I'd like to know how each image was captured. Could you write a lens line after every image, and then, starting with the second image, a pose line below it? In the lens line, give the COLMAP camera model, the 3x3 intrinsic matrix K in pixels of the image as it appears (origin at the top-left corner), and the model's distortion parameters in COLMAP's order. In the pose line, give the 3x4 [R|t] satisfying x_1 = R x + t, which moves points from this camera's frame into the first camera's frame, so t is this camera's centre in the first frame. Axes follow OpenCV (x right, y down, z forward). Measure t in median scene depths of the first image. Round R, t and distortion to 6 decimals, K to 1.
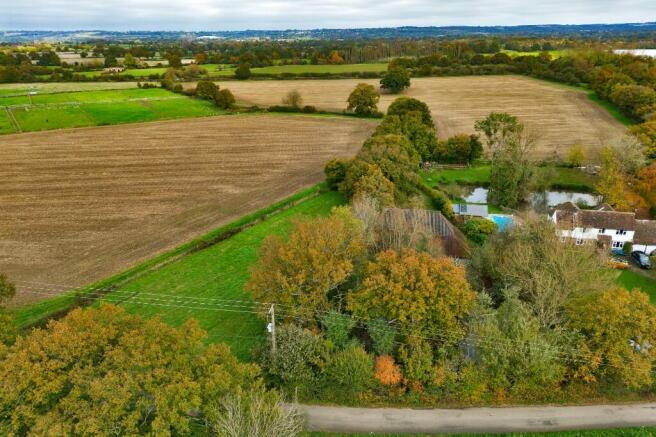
lens RADIAL K [[473.2, 0, 329.7], [0, 473.2, 209.3], [0, 0, 1]] dist [0.051253, -0.057085]
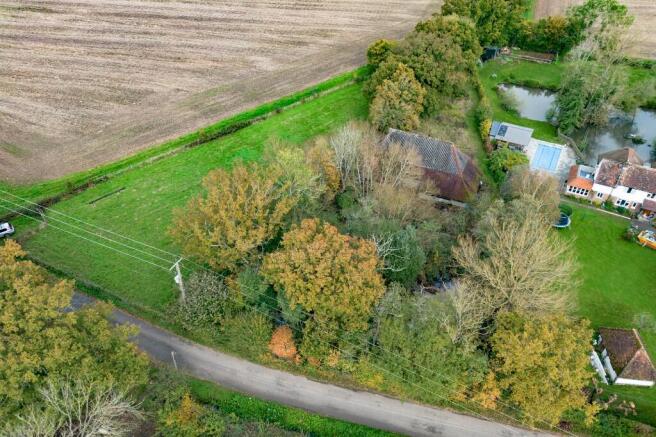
lens RADIAL K [[473.9, 0, 328.0], [0, 473.9, 218.5], [0, 0, 1]] dist [0.045936, -0.047750]
pose [[0.964630, 0.174827, -0.197291, 0.164423], [-0.095810, 0.929771, 0.355453, -0.118486], [0.245578, -0.323978, 0.913636, 0.094270]]
